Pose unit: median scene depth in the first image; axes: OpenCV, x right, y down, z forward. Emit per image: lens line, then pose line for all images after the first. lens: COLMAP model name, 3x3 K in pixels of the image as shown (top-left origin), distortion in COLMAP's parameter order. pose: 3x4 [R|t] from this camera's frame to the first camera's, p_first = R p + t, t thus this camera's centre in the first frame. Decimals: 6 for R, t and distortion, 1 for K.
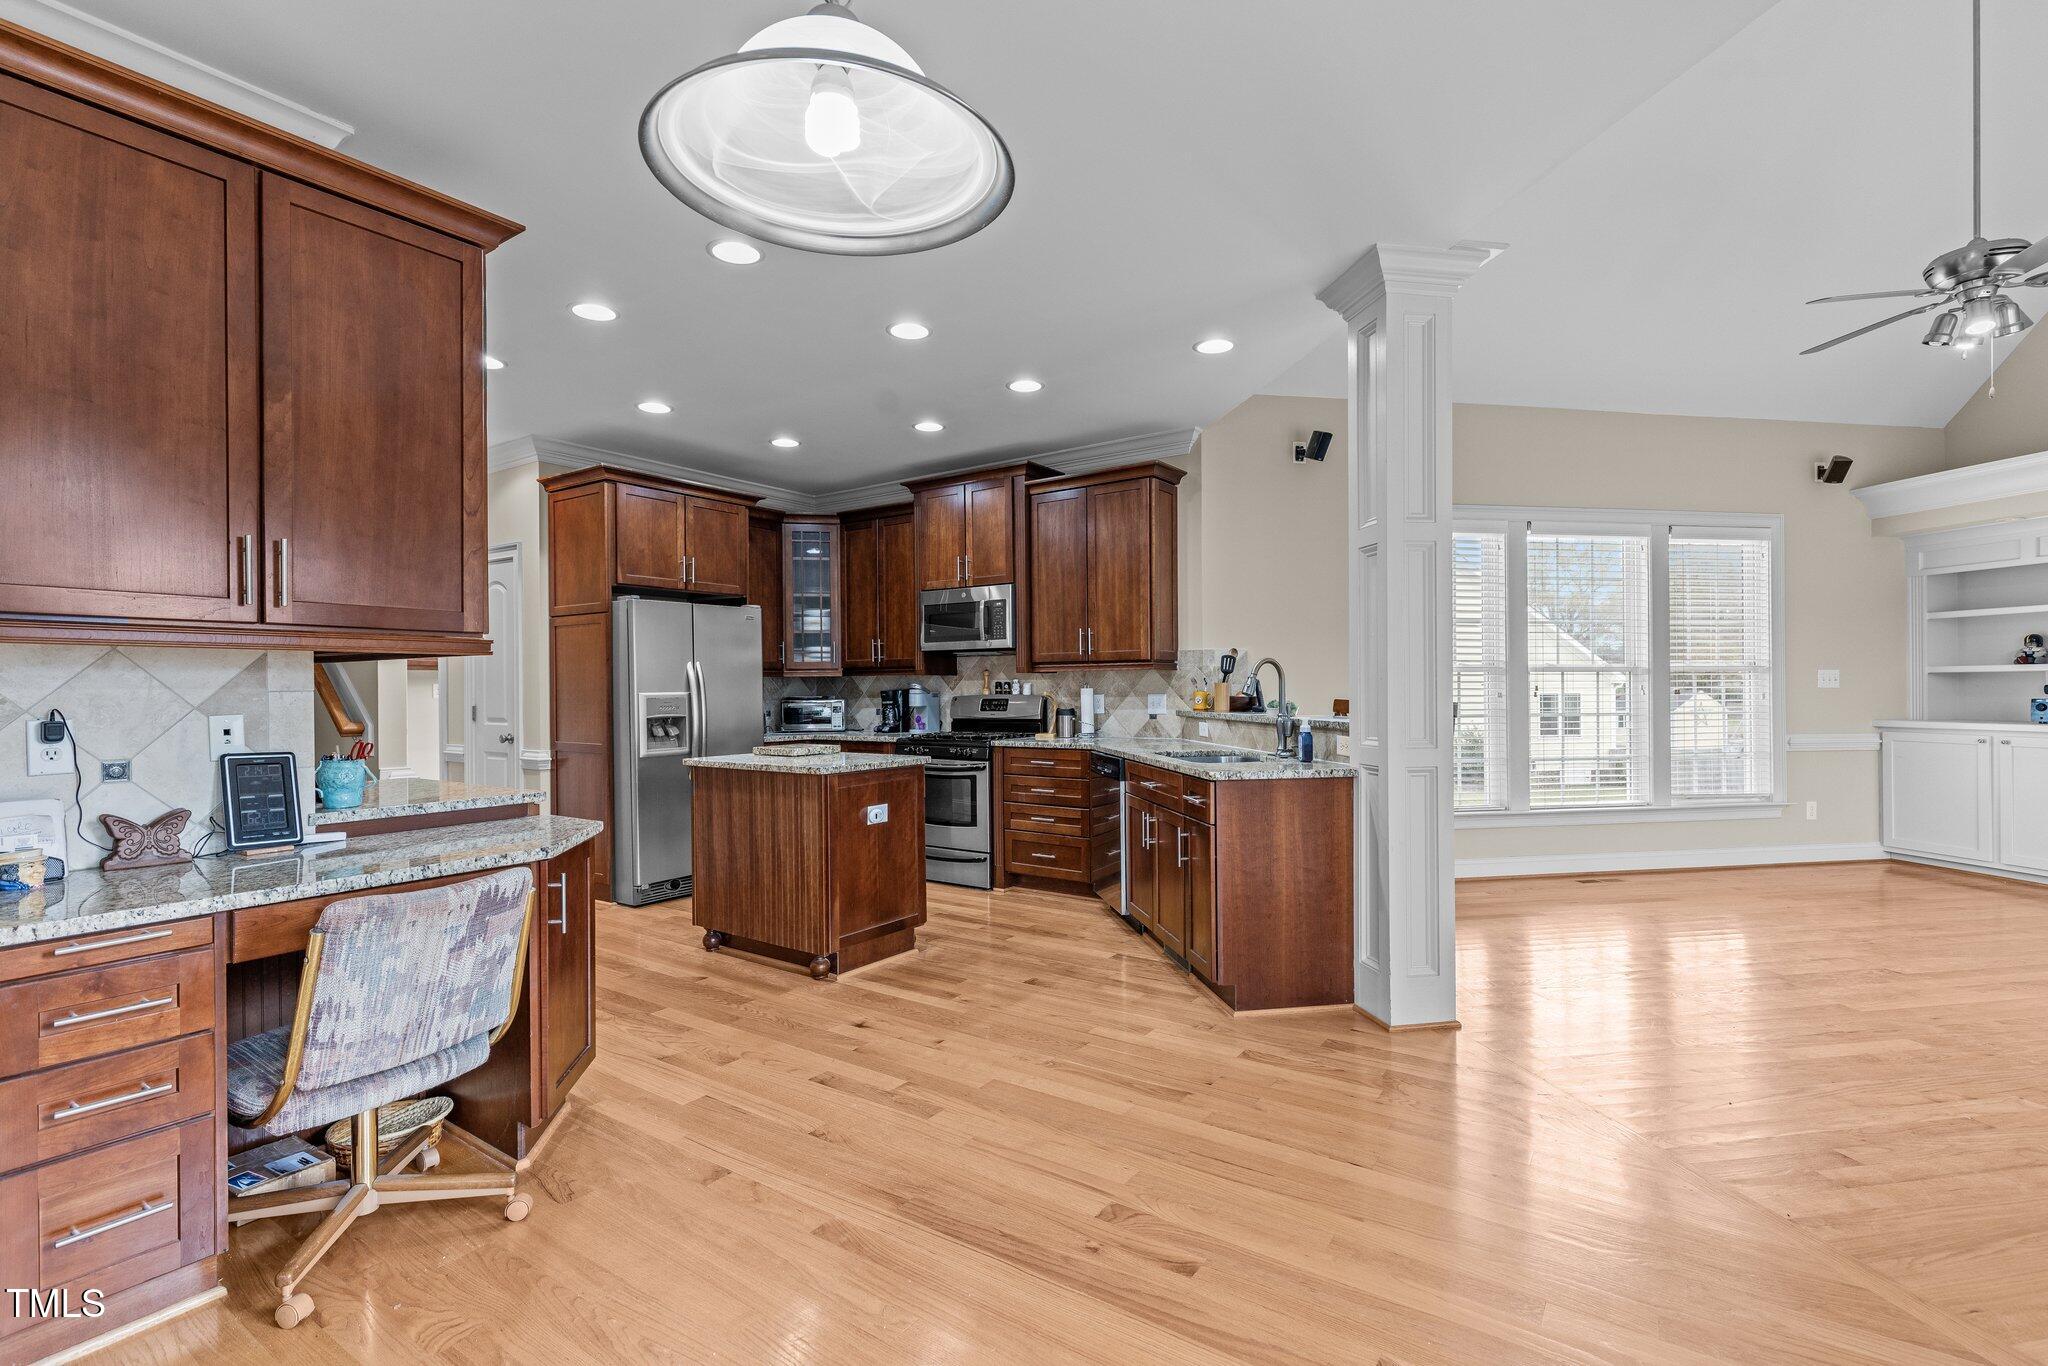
lens RADIAL K [[916.7, 0, 1024.0], [0, 916.7, 683.0], [0, 0, 1]] dist [-0.001372, -0.000033]
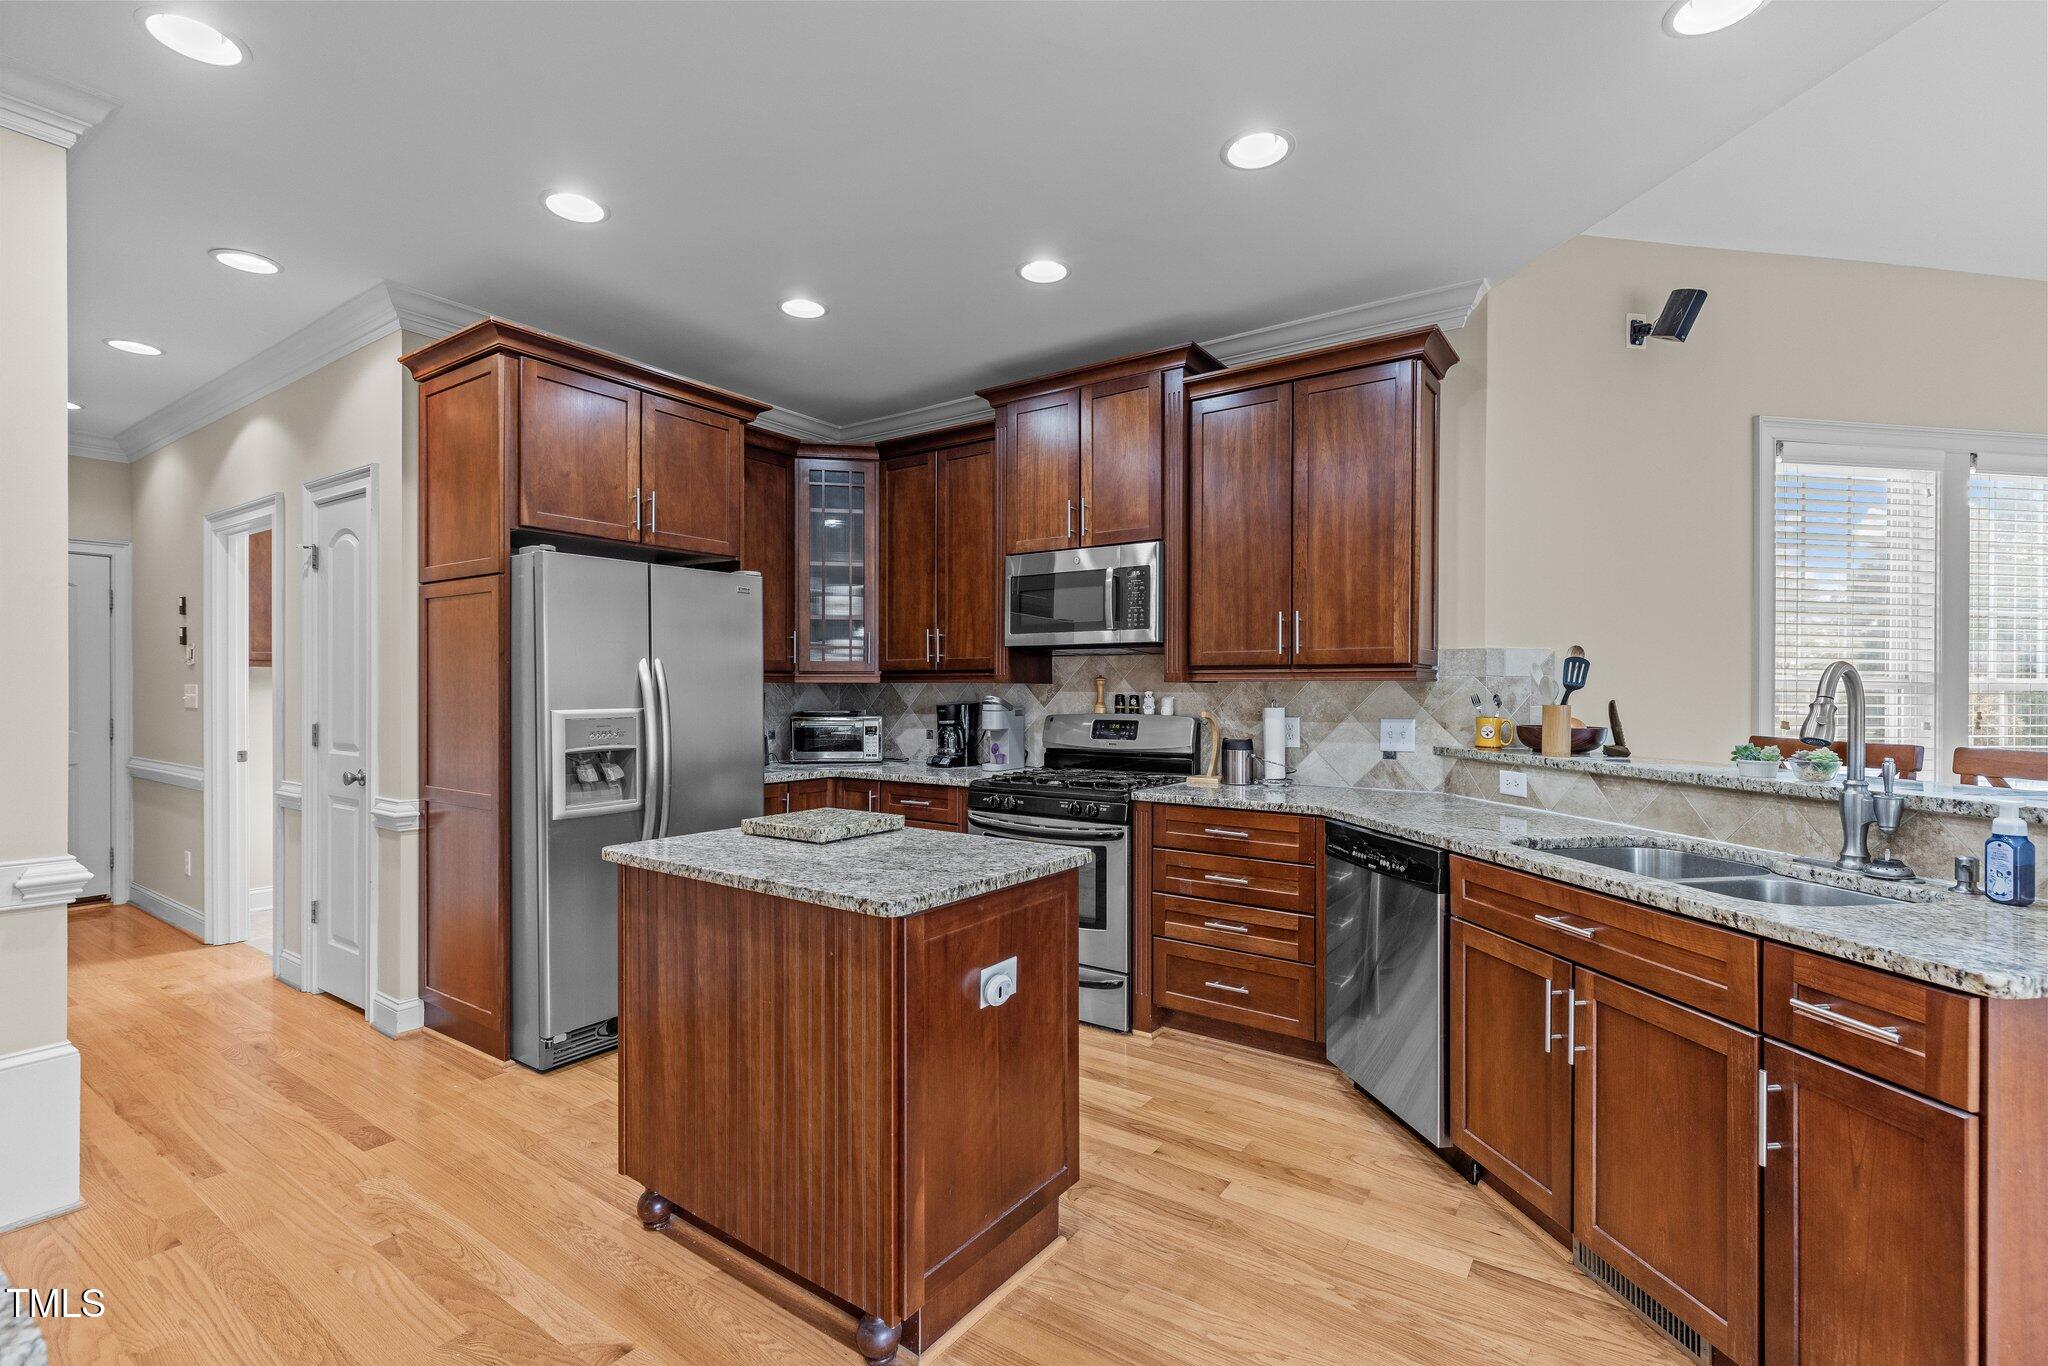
lens RADIAL K [[924.9, 0, 1030.9], [0, 924.9, 689.9], [0, 0, 1]] dist [-0.000406, -0.000458]
pose [[0.999939, 0.011009, 0.000204, -0.103418], [-0.011010, 0.999931, 0.003991, -0.007424], [-0.000160, -0.003993, 0.999992, 0.372330]]
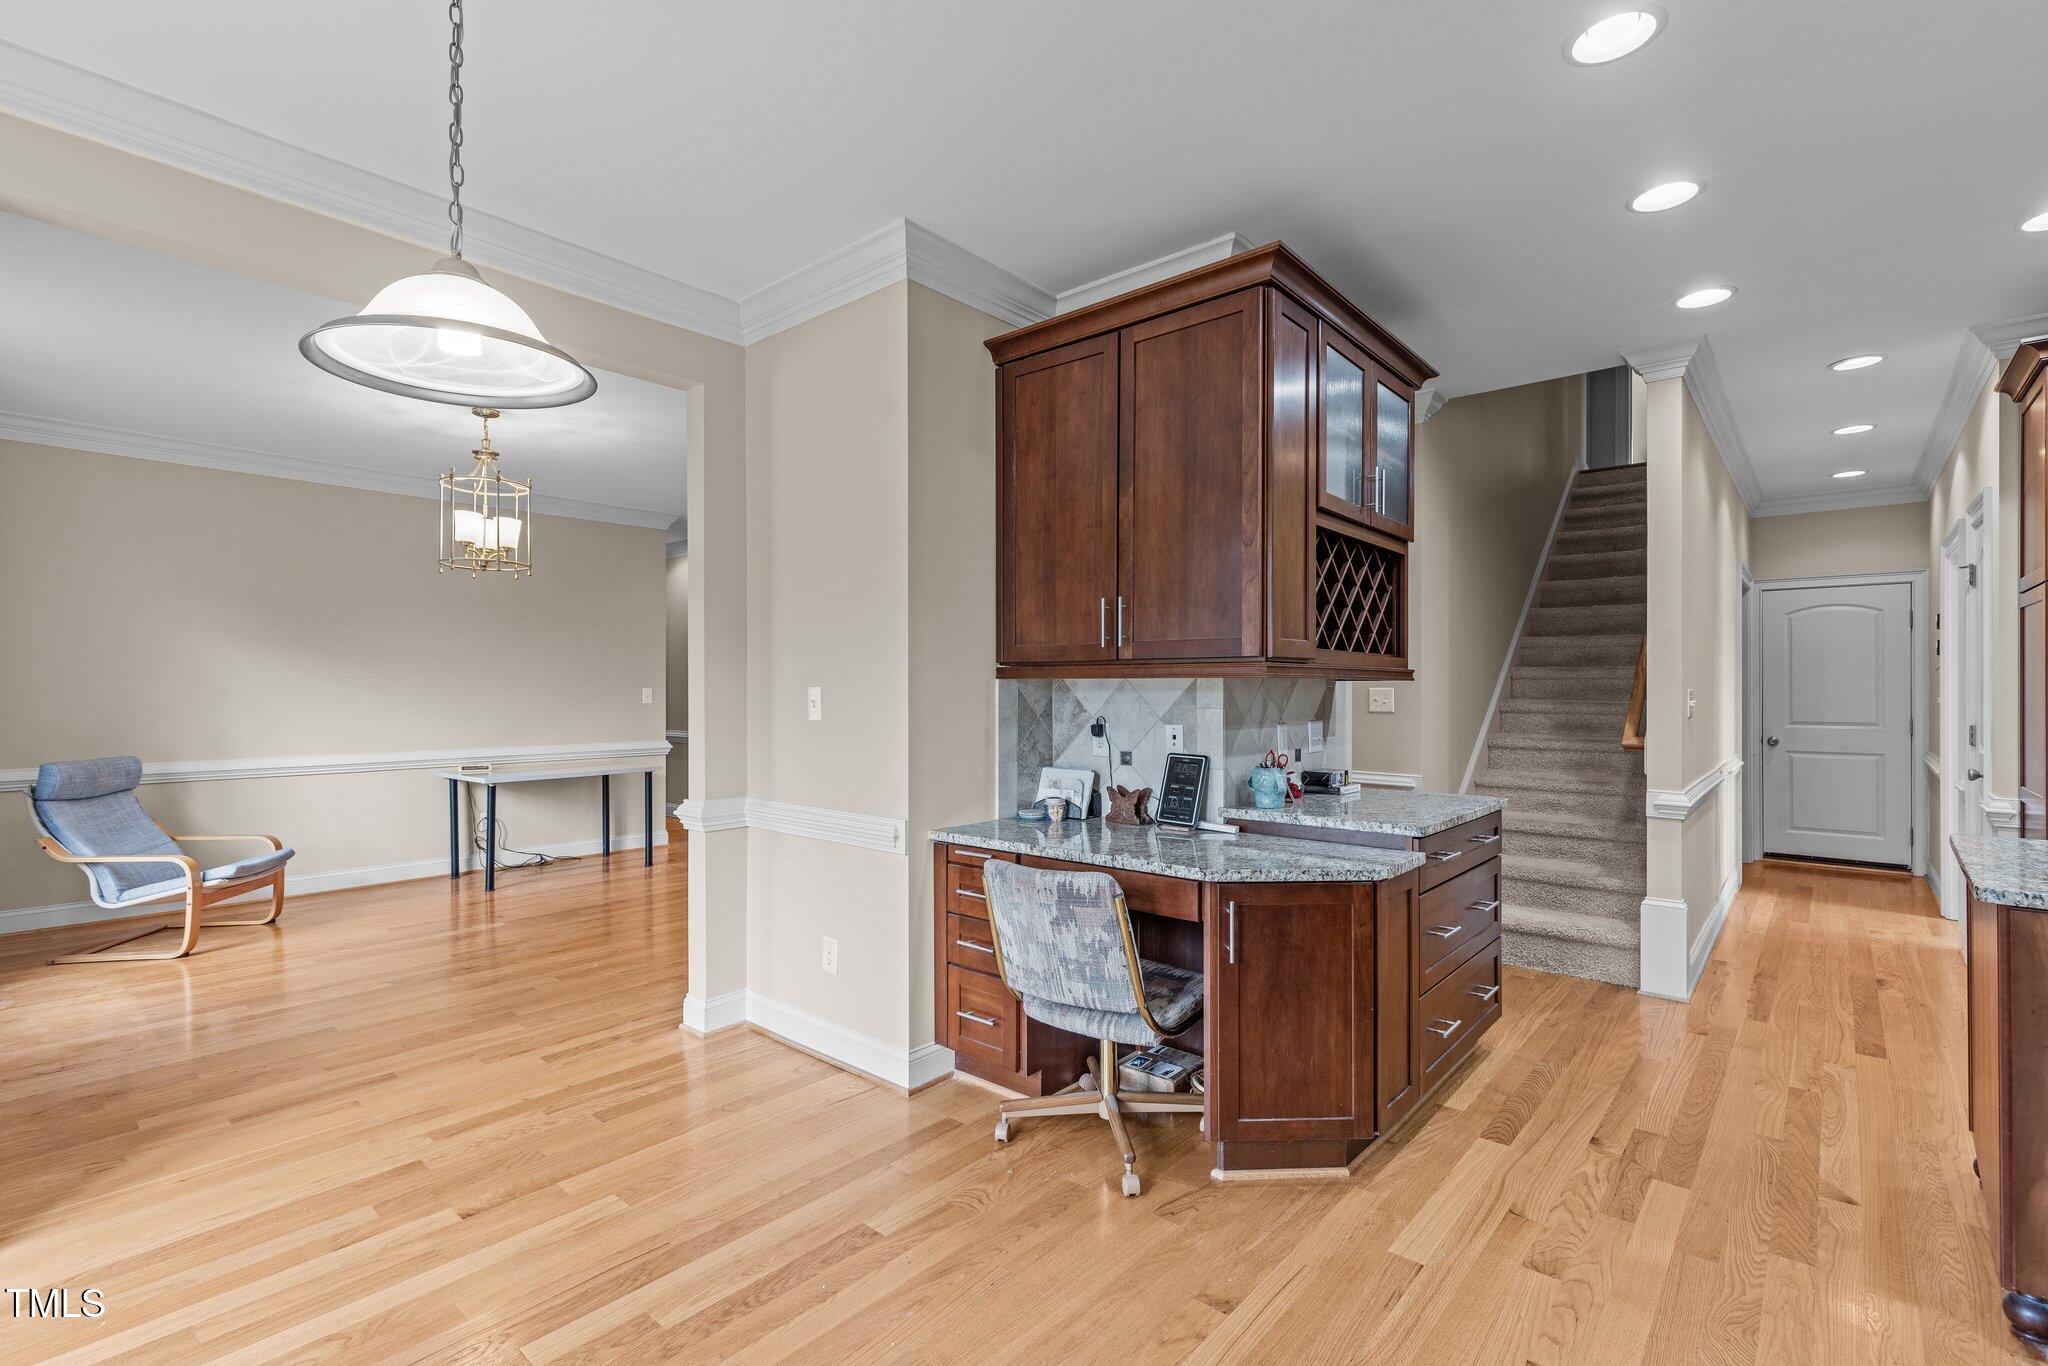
lens RADIAL K [[924.9, 0, 1030.9], [0, 924.9, 689.9], [0, 0, 1]] dist [-0.000406, -0.000458]
pose [[-0.105973, 0.007730, -0.994339, 0.206645], [0.003378, 0.999967, 0.007414, -0.011119], [0.994363, -0.002573, -0.105996, 0.369015]]
